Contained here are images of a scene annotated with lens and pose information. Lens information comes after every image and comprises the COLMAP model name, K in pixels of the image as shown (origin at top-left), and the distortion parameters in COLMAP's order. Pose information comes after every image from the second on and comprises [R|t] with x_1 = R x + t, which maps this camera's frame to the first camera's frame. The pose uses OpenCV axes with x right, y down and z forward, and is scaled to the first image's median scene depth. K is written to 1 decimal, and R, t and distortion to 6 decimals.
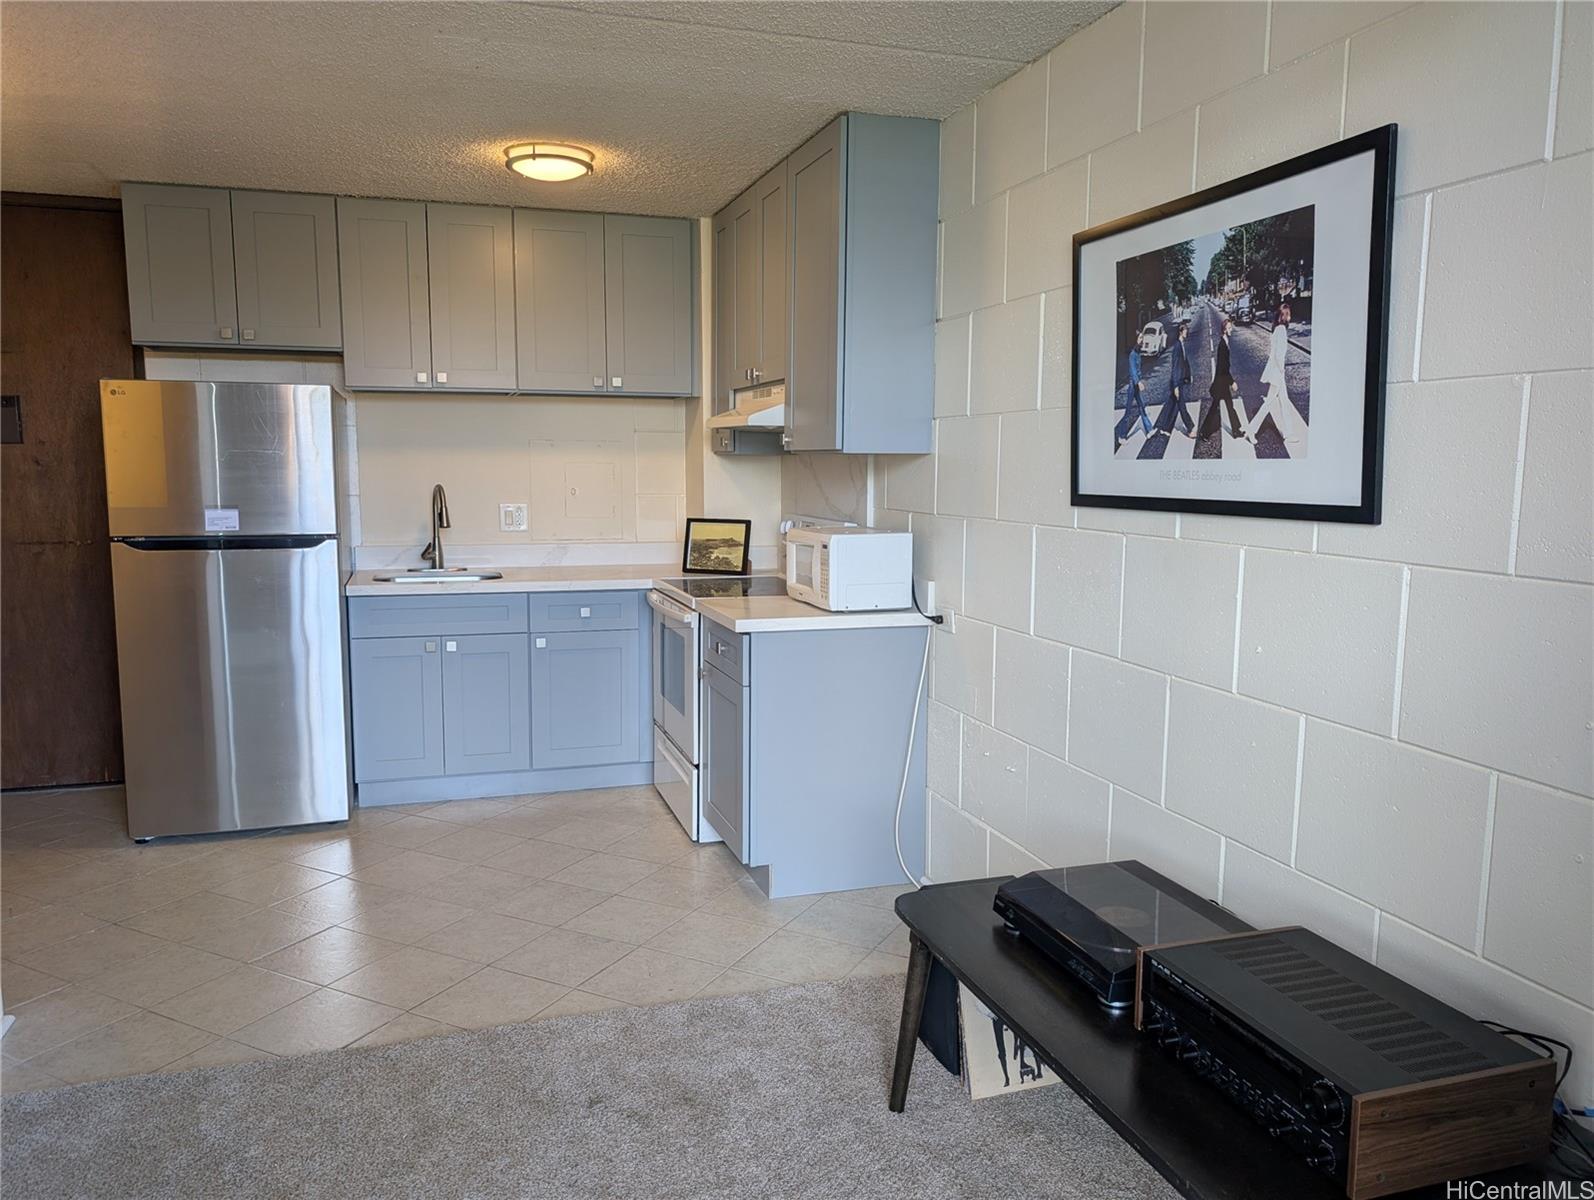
lens RADIAL K [[1161.5, 0, 796.4], [0, 1161.5, 598.3], [0, 0, 1]] dist [0.017572, 0.000678]
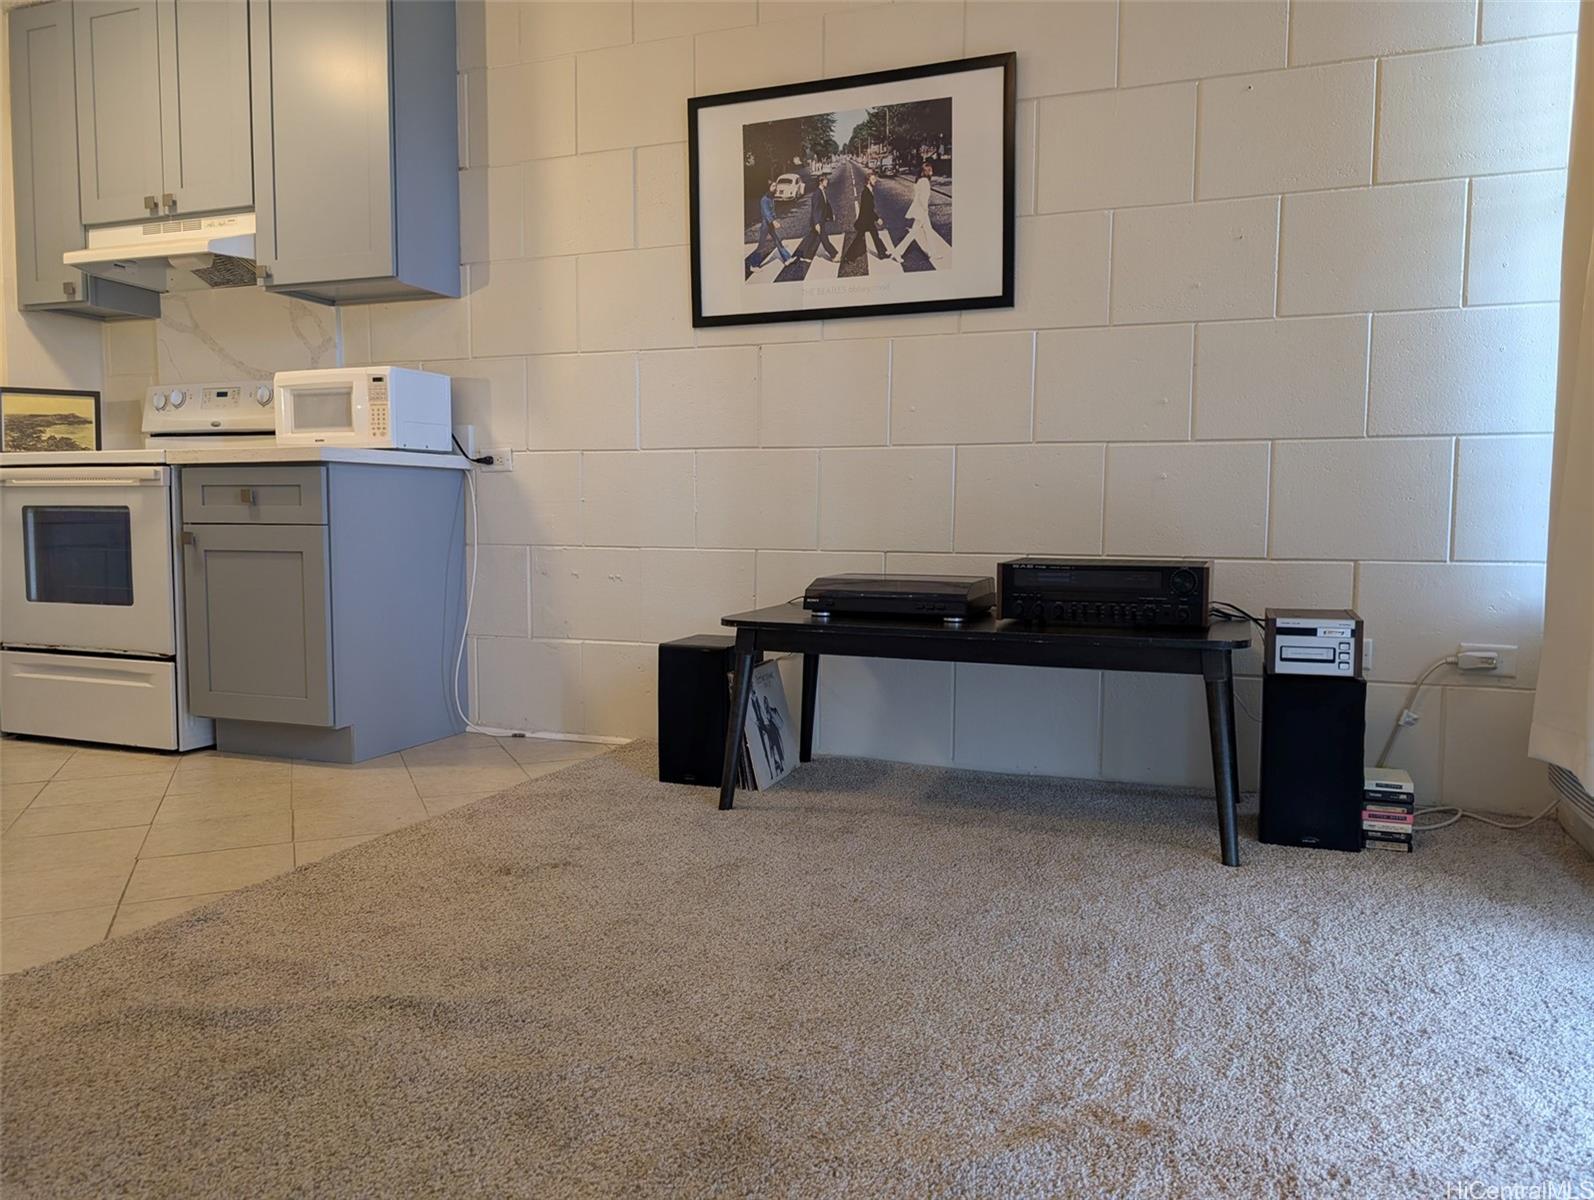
lens RADIAL K [[1161.5, 0, 793.9], [0, 1161.5, 598.6], [0, 0, 1]] dist [0.017572, 0.000678]
pose [[0.620177, -0.063752, 0.781867, -0.782422], [0.097886, 0.995191, 0.003503, 0.245151], [-0.778330, 0.074361, 0.623436, 0.232188]]
